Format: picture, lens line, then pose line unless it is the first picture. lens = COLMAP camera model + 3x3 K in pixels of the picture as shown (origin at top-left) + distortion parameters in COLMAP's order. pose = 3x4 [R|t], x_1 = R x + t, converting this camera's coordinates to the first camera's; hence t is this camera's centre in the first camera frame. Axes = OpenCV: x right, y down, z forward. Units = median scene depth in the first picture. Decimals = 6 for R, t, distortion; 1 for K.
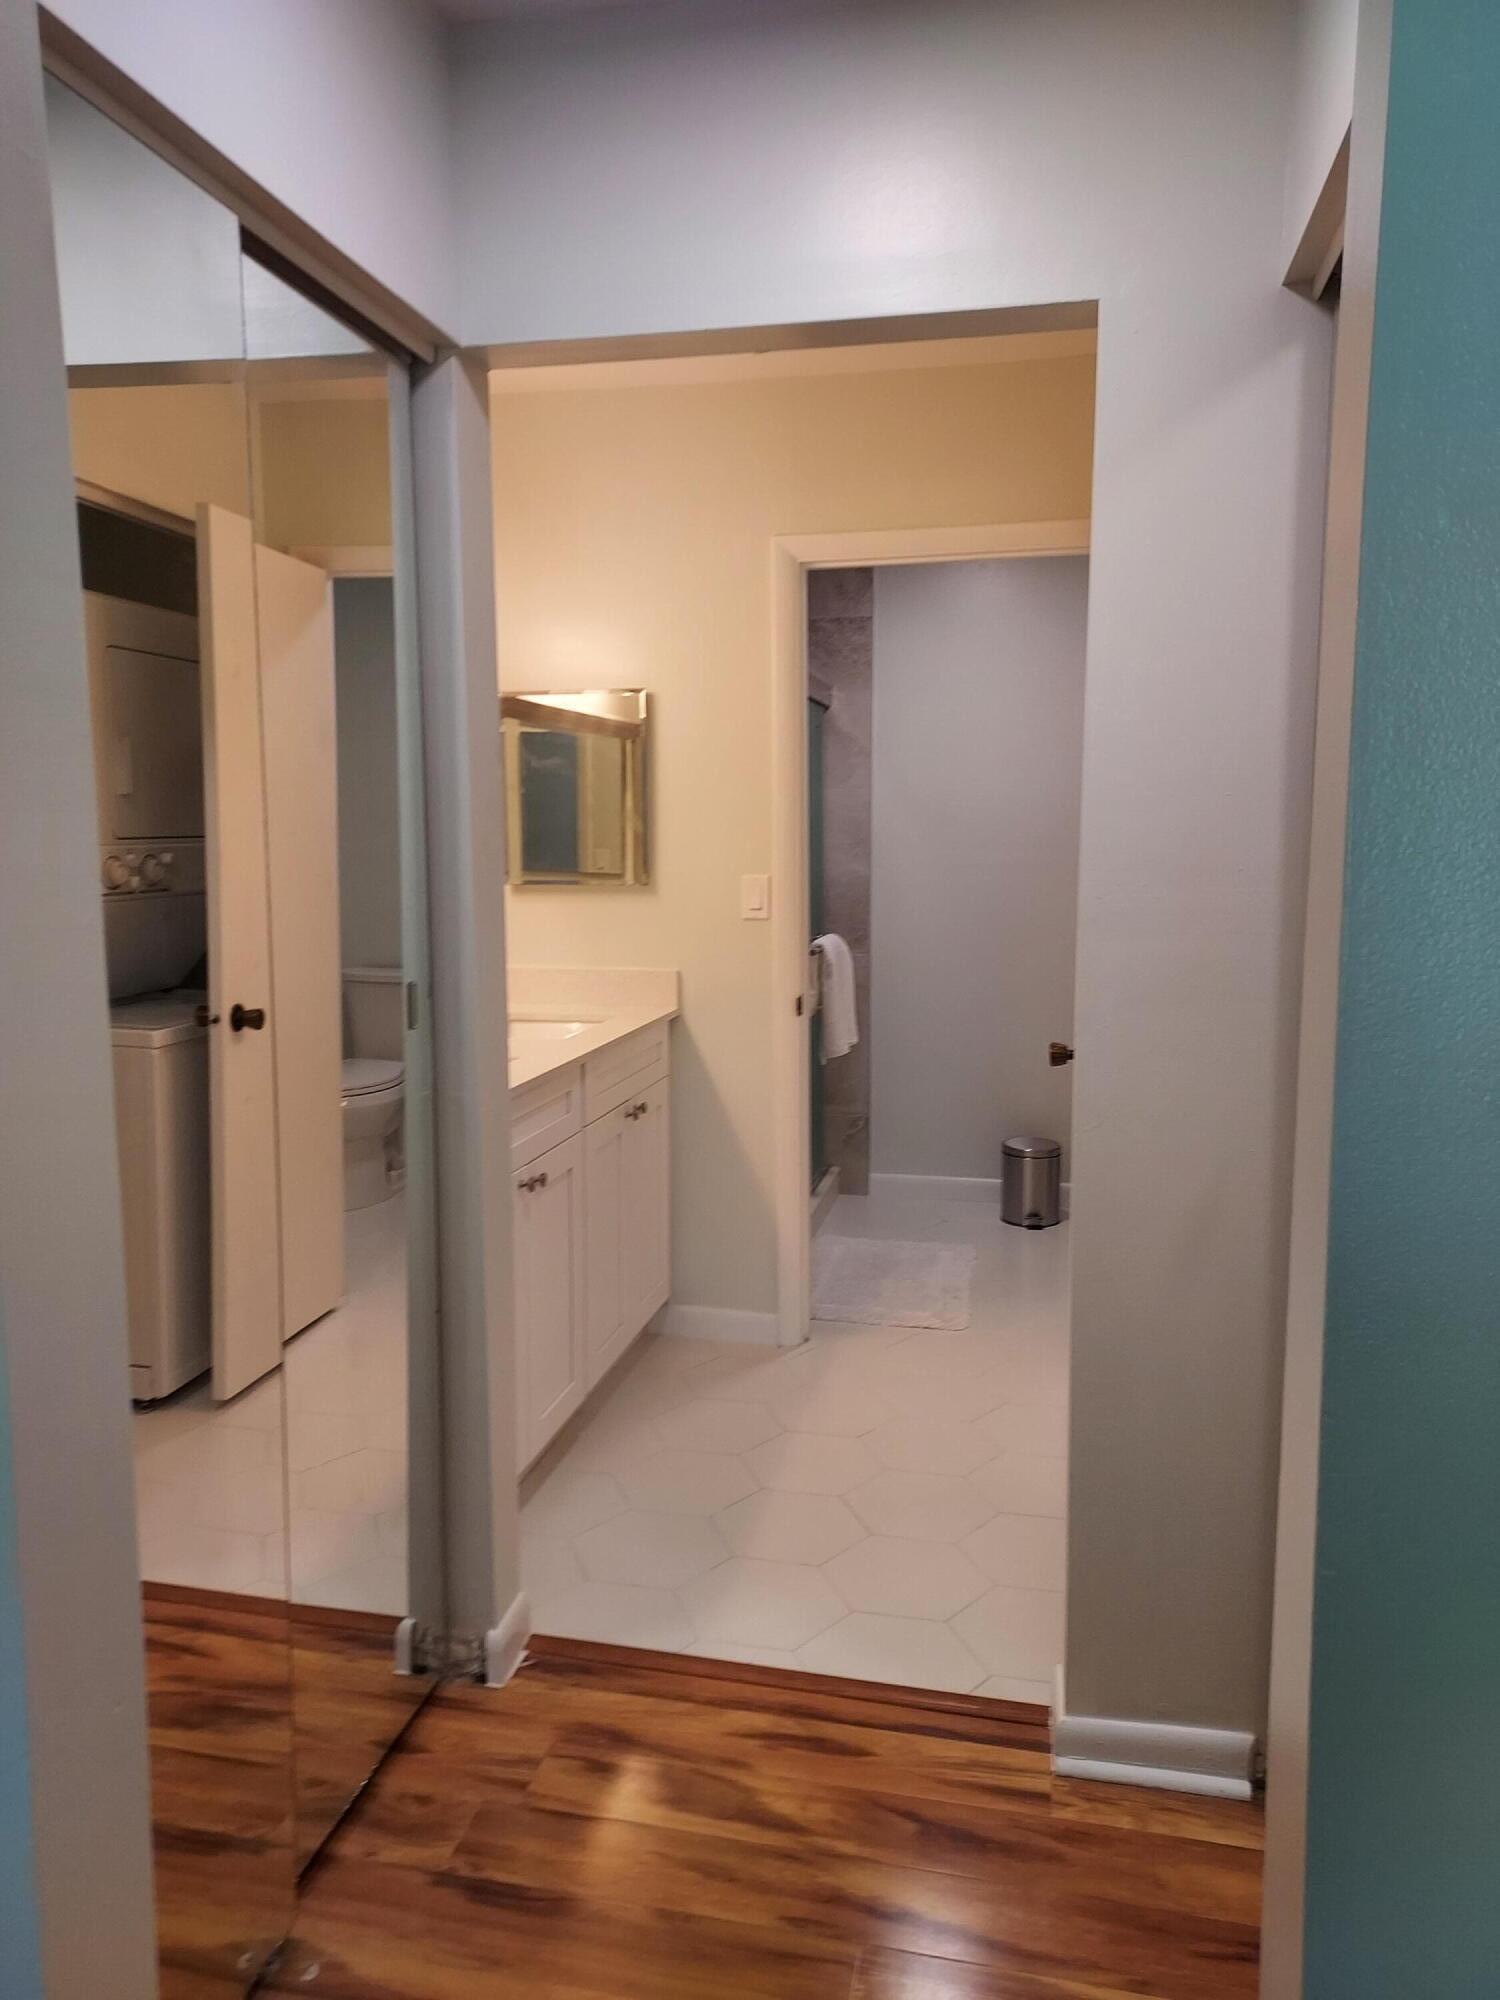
lens RADIAL K [[1409.9, 0, 755.7], [0, 1409.9, 995.7], [0, 0, 1]] dist [0.049573, -0.011025]
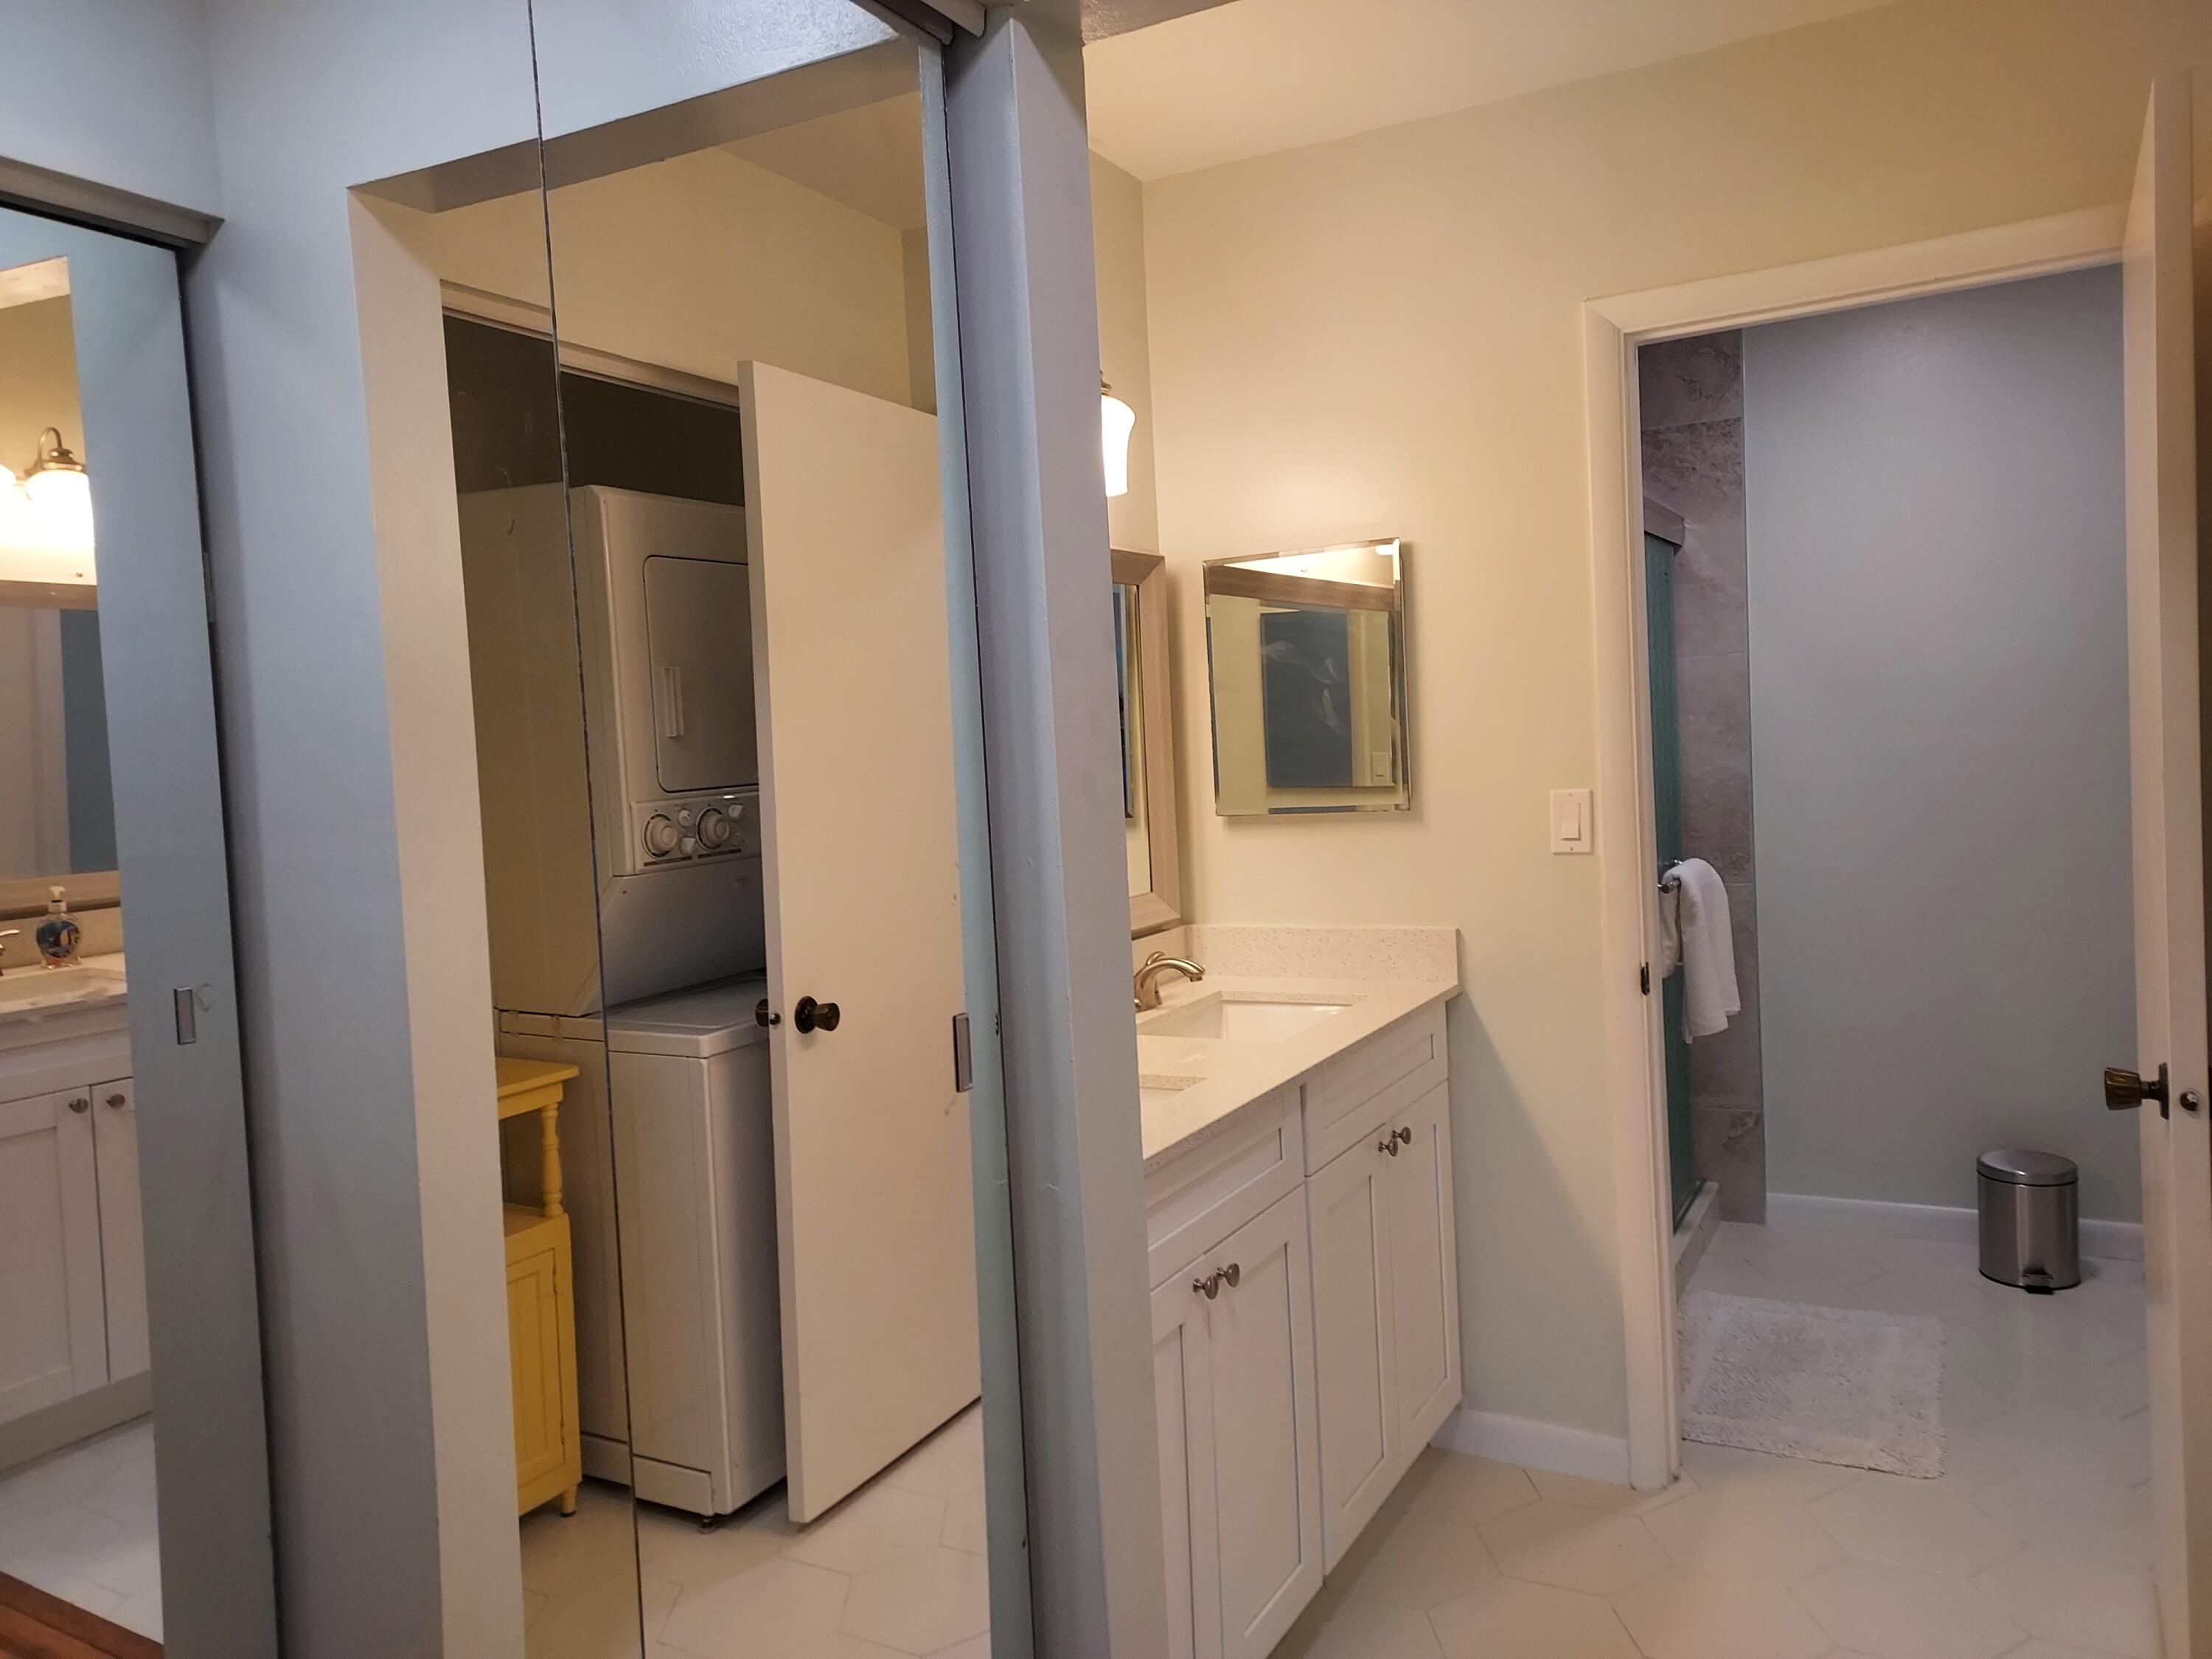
lens RADIAL K [[1559.4, 0, 1121.3], [0, 1559.4, 825.4], [0, 0, 1]] dist [0.049573, -0.011025]
pose [[0.954358, -0.028841, -0.297269, 0.017381], [0.014451, 0.998620, -0.050493, -0.031641], [0.298315, 0.043893, 0.953458, 0.194903]]
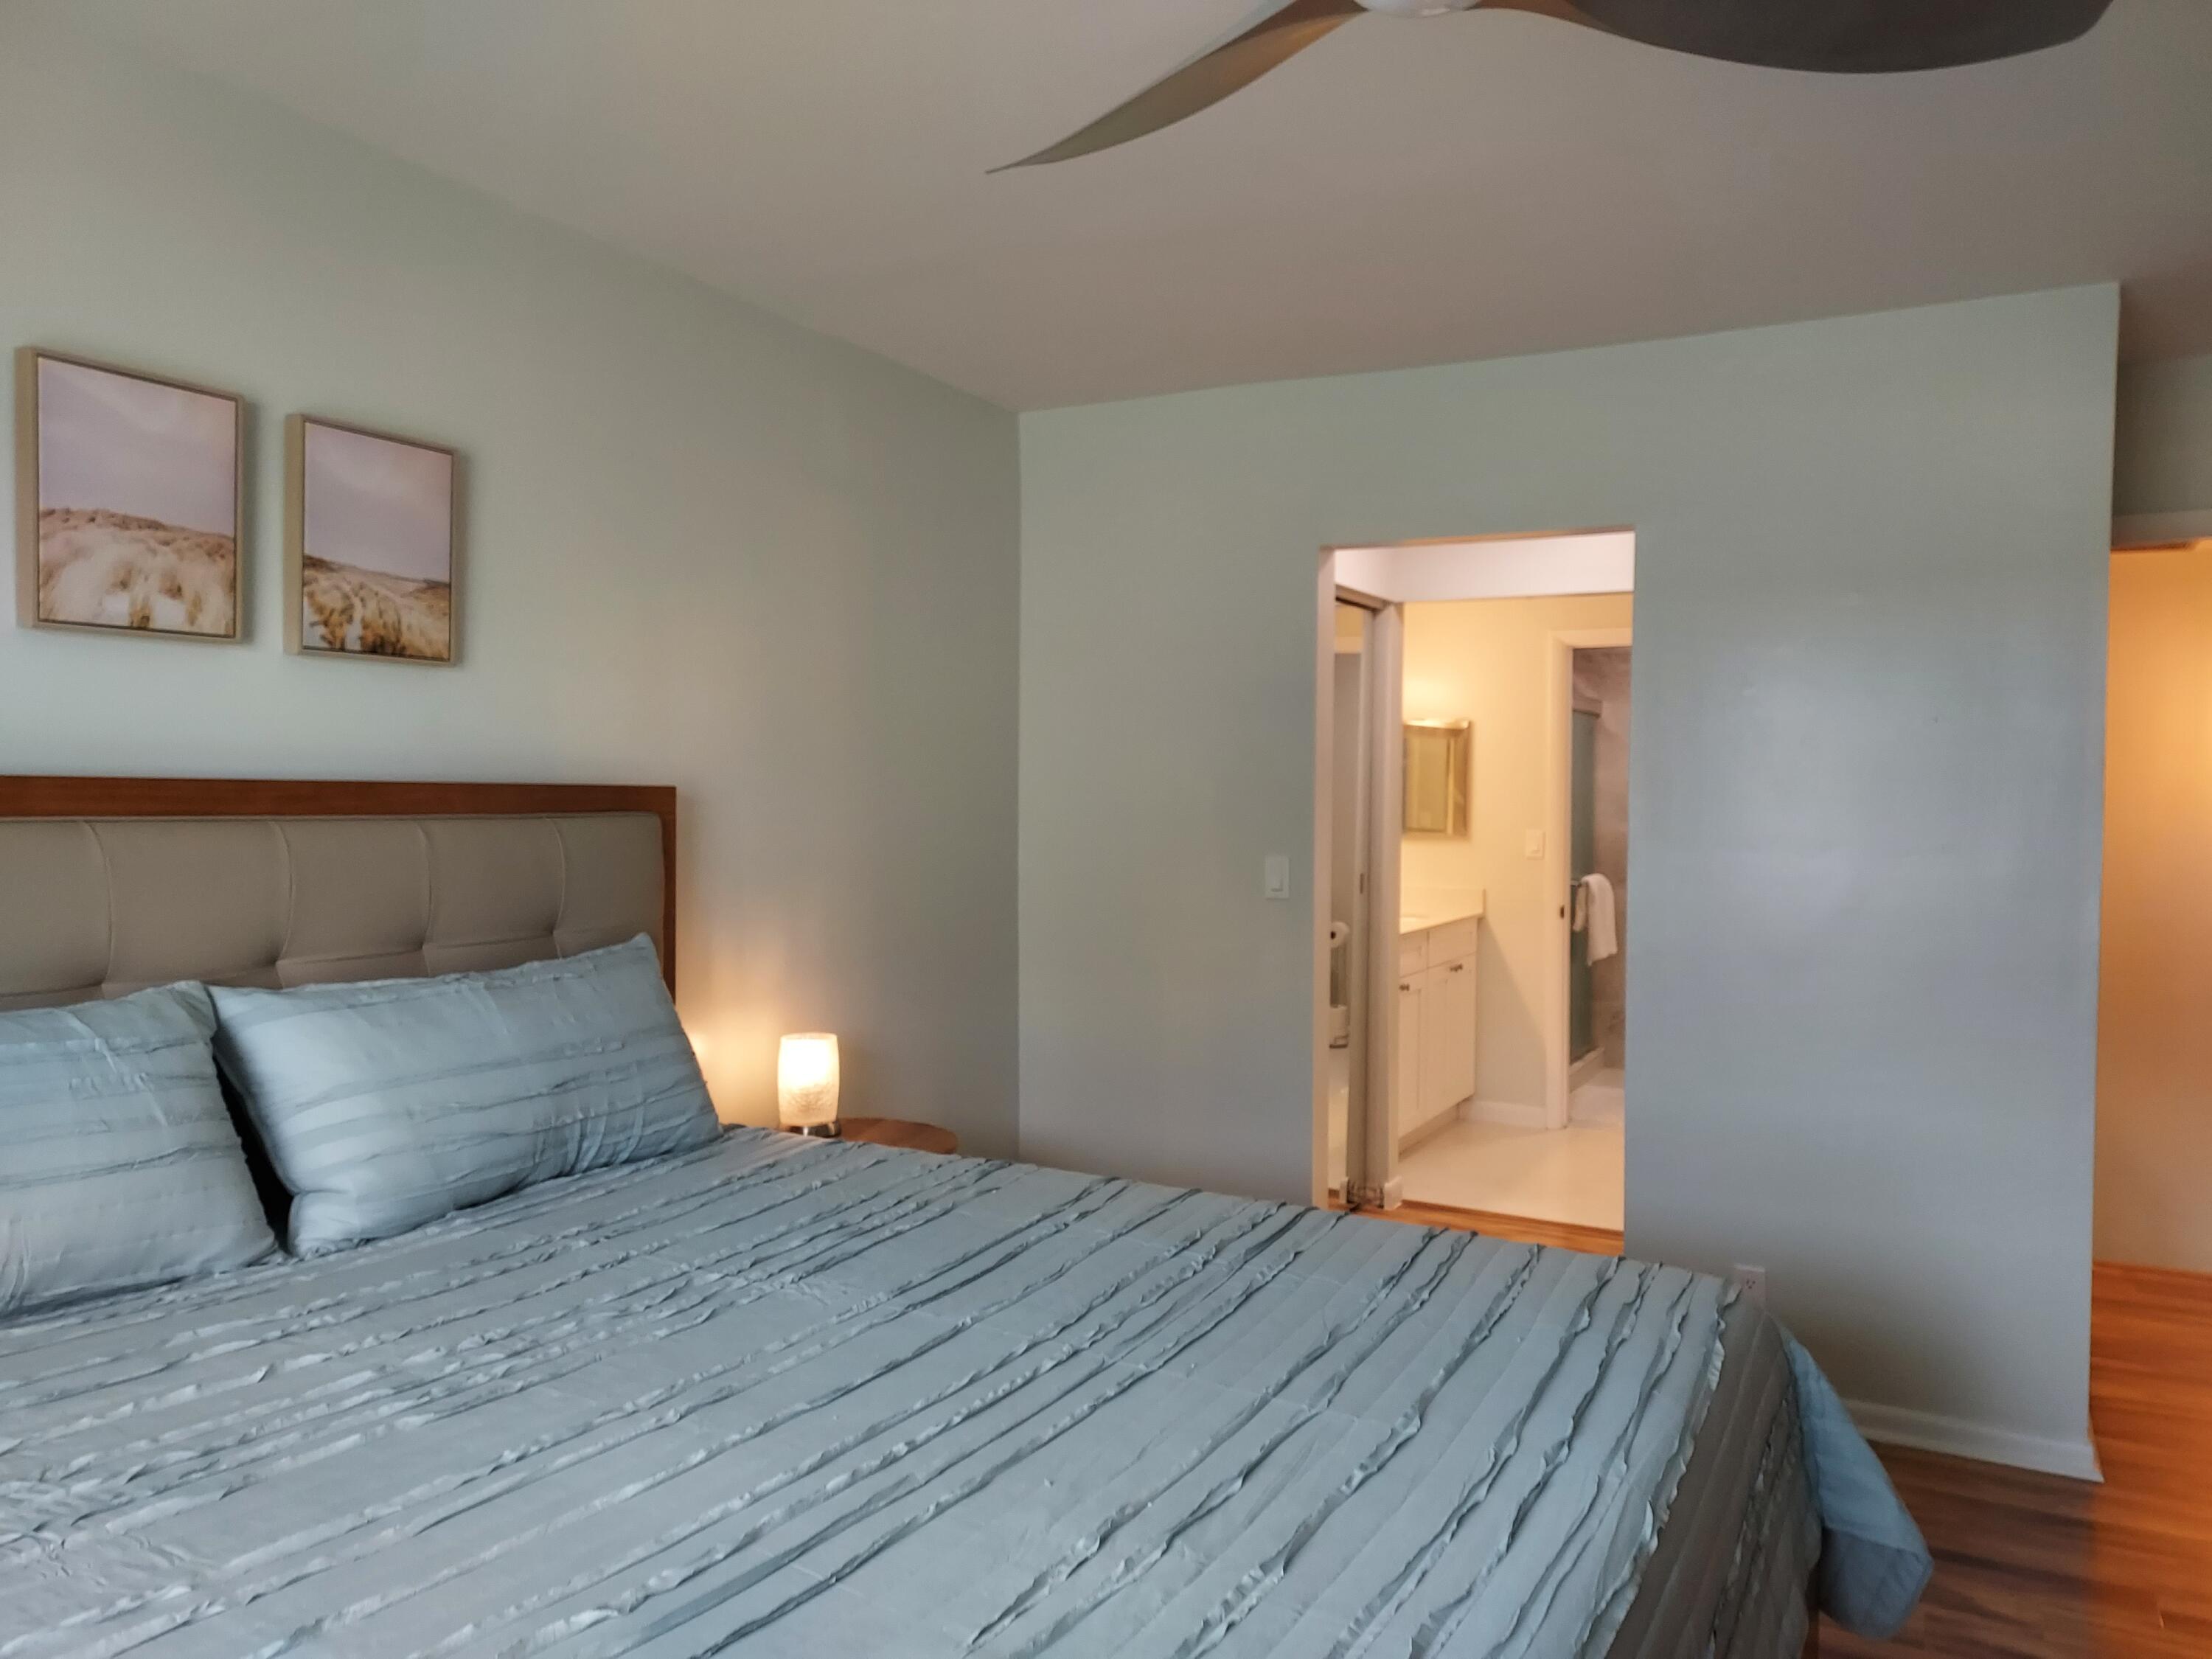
lens RADIAL K [[1559.4, 0, 1119.8], [0, 1559.4, 816.5], [0, 0, 1]] dist [0.049573, -0.011025]
pose [[0.958993, 0.018102, -0.282850, 0.049064], [-0.045039, 0.995010, -0.089026, 0.075833], [0.279827, 0.098115, 0.955024, -0.815625]]
